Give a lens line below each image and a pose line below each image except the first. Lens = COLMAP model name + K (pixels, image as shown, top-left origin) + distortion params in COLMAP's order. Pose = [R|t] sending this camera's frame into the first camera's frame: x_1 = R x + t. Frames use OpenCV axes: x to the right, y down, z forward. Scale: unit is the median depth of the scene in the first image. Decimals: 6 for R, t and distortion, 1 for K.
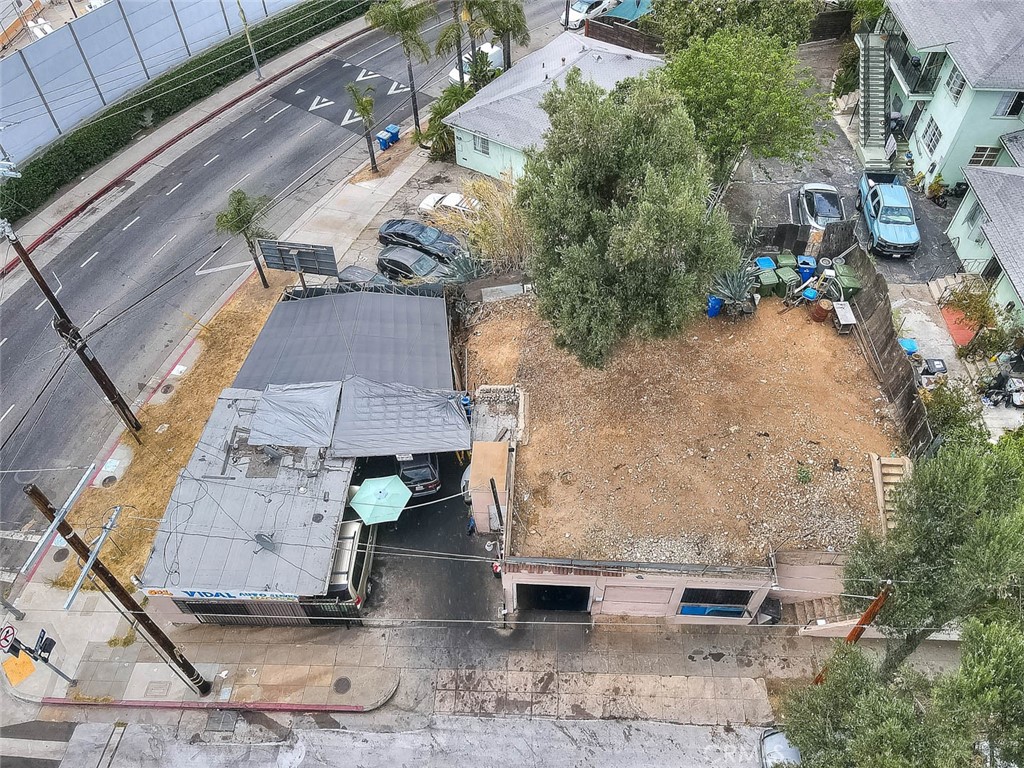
lens RADIAL K [[752.5, 0, 511.2], [0, 752.5, 380.1], [0, 0, 1]] dist [0.006578, 0.013660]
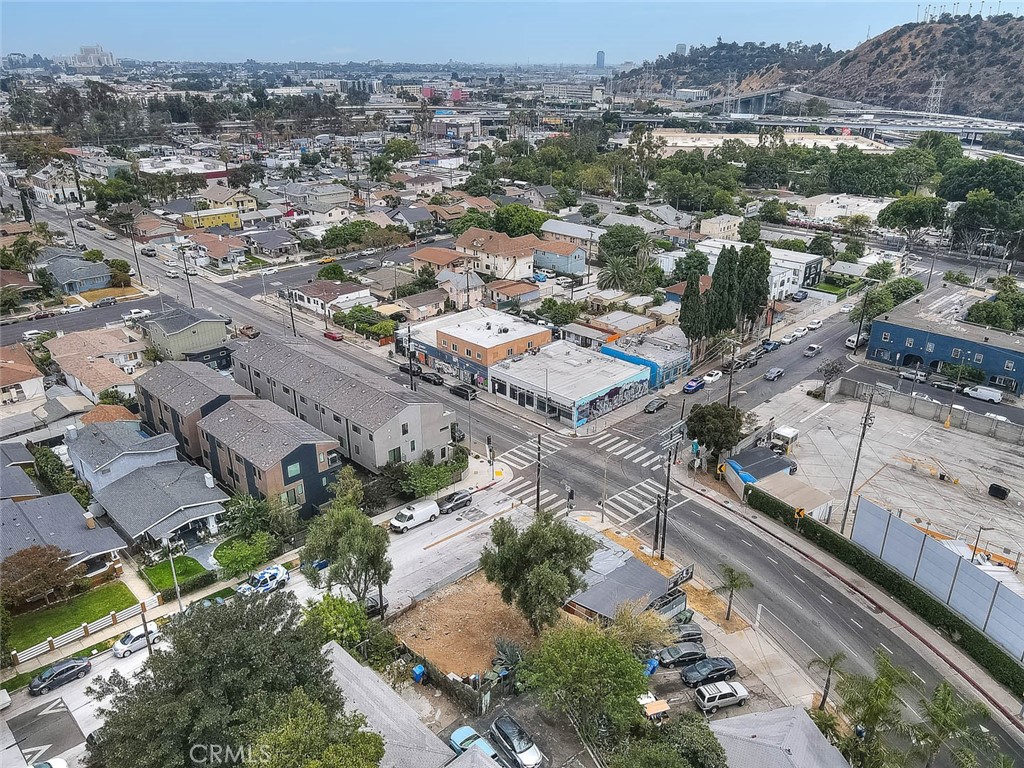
lens RADIAL K [[752.5, 0, 512.6], [0, 752.5, 380.8], [0, 0, 1]] dist [0.006578, 0.013660]
pose [[-0.669297, 0.301408, -0.679113, 1.426943], [-0.560390, 0.395371, 0.727767, -1.861443], [0.487856, 0.867661, -0.095715, 0.633744]]
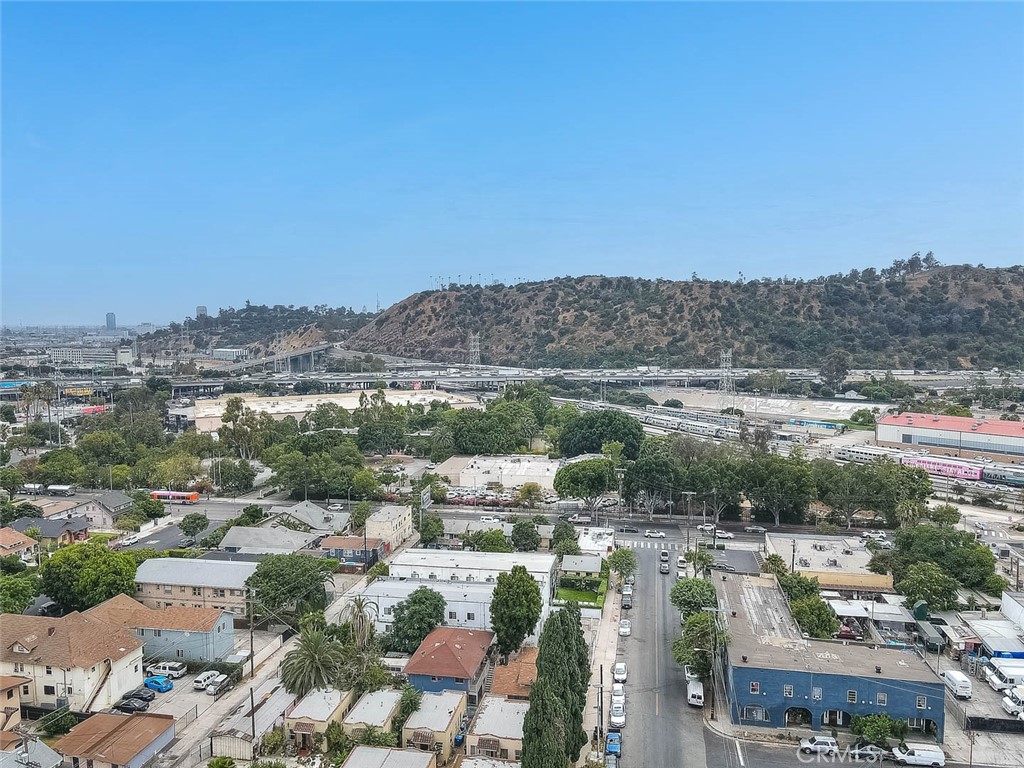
lens RADIAL K [[752.5, 0, 511.6], [0, 752.5, 381.6], [0, 0, 1]] dist [0.006578, 0.013660]
pose [[-0.135988, 0.096689, -0.985981, -0.082478], [-0.746477, 0.644337, 0.166141, -0.522064], [0.651368, 0.758605, -0.015446, -0.529466]]
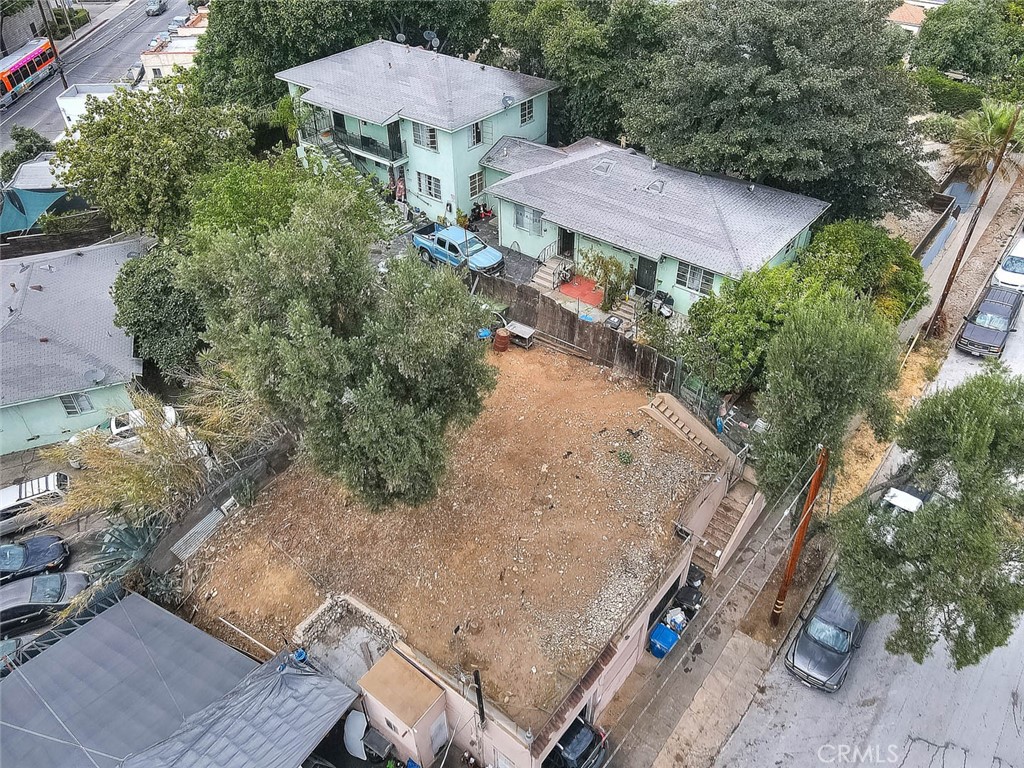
lens RADIAL K [[752.5, 0, 511.0], [0, 752.5, 381.7], [0, 0, 1]] dist [0.006578, 0.013660]
pose [[0.581033, -0.504725, 0.638477, -0.290315], [0.617144, 0.784661, 0.058666, -0.104949], [-0.530598, 0.359945, 0.767402, 0.223913]]
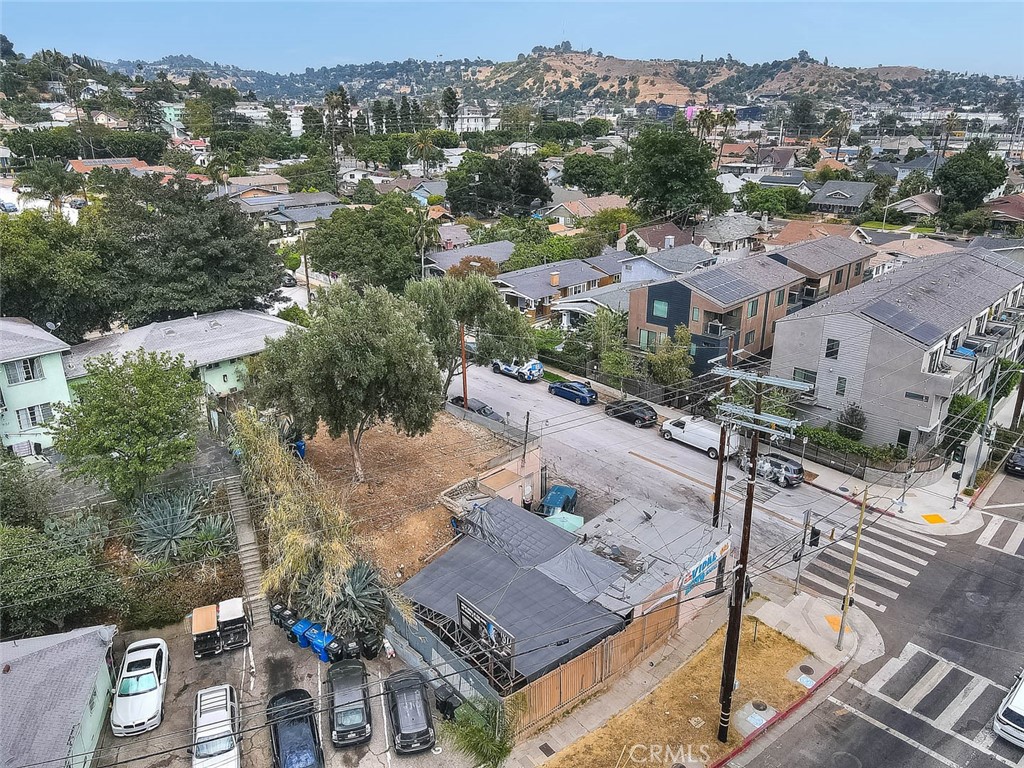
lens RADIAL K [[752.5, 0, 513.3], [0, 752.5, 383.8], [0, 0, 1]] dist [0.006578, 0.013660]
pose [[-0.759208, -0.212630, 0.615135, -0.915029], [0.501386, 0.411552, 0.761076, -1.078763], [-0.414988, 0.886235, -0.205844, 1.096832]]
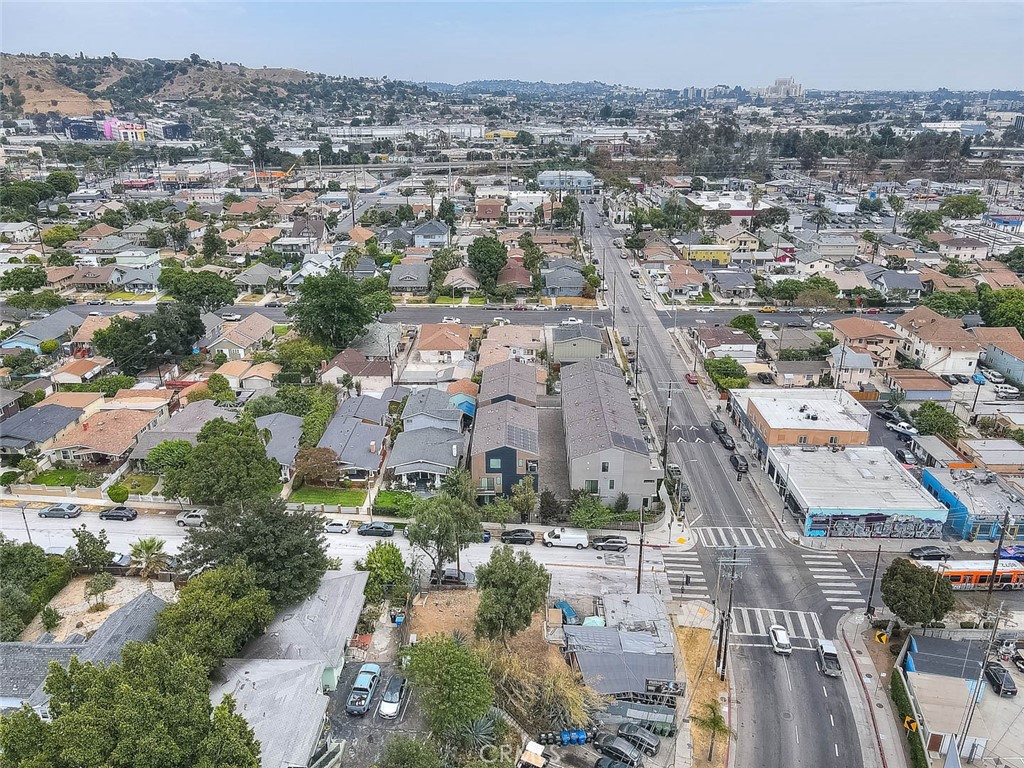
lens RADIAL K [[752.5, 0, 513.8], [0, 752.5, 381.5], [0, 0, 1]] dist [0.006578, 0.013660]
pose [[-0.999425, 0.023647, -0.024285, 0.166426], [-0.015158, 0.329037, 0.944196, -2.713491], [0.030318, 0.944021, -0.328489, 1.058298]]
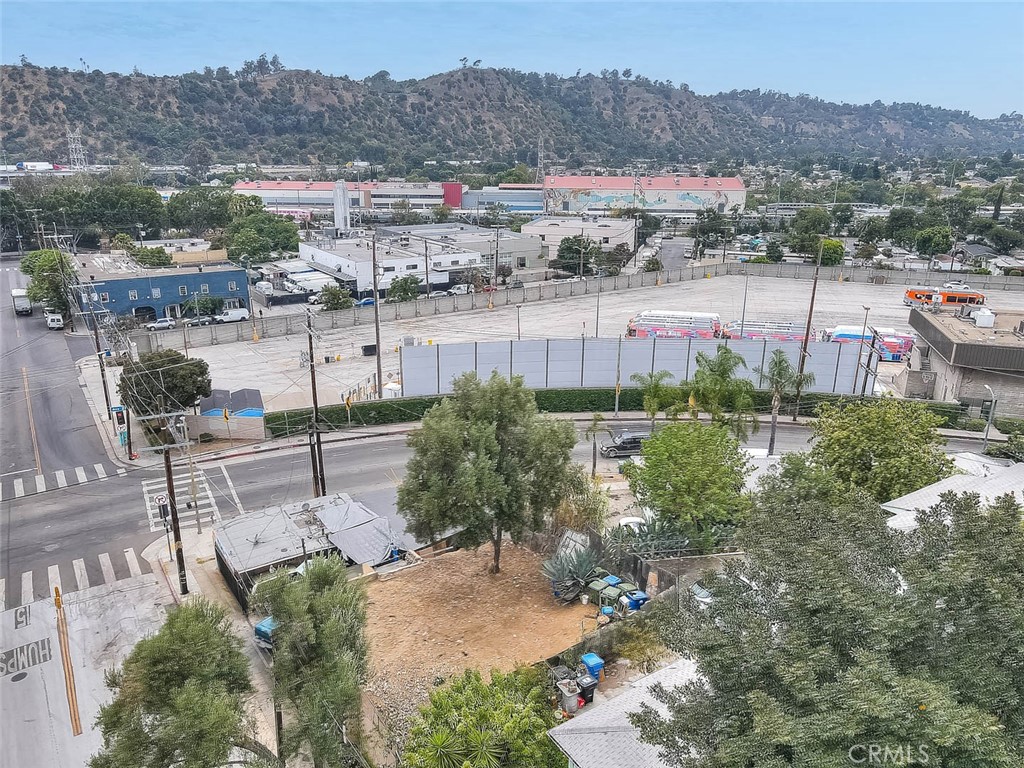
lens RADIAL K [[752.5, 0, 513.8], [0, 752.5, 380.7], [0, 0, 1]] dist [0.006578, 0.013660]
pose [[0.593866, 0.259828, -0.761455, 1.149120], [-0.619452, 0.751604, -0.226650, -0.030405], [0.513422, 0.606285, 0.607303, 0.032424]]
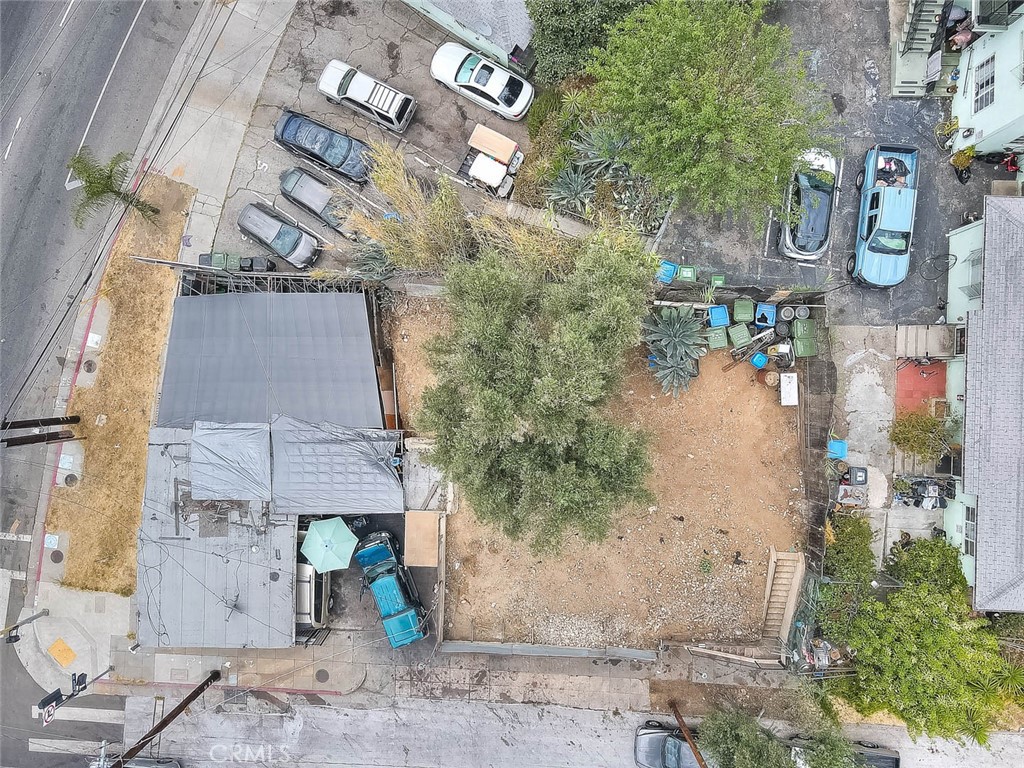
lens RADIAL K [[752.5, 0, 512.7], [0, 752.5, 382.6], [0, 0, 1]] dist [0.006578, 0.013660]
pose [[0.999669, -0.025318, -0.004643, 0.108035], [0.022396, 0.766605, 0.641728, -0.724358], [-0.012688, -0.641620, 0.766918, 0.304419]]
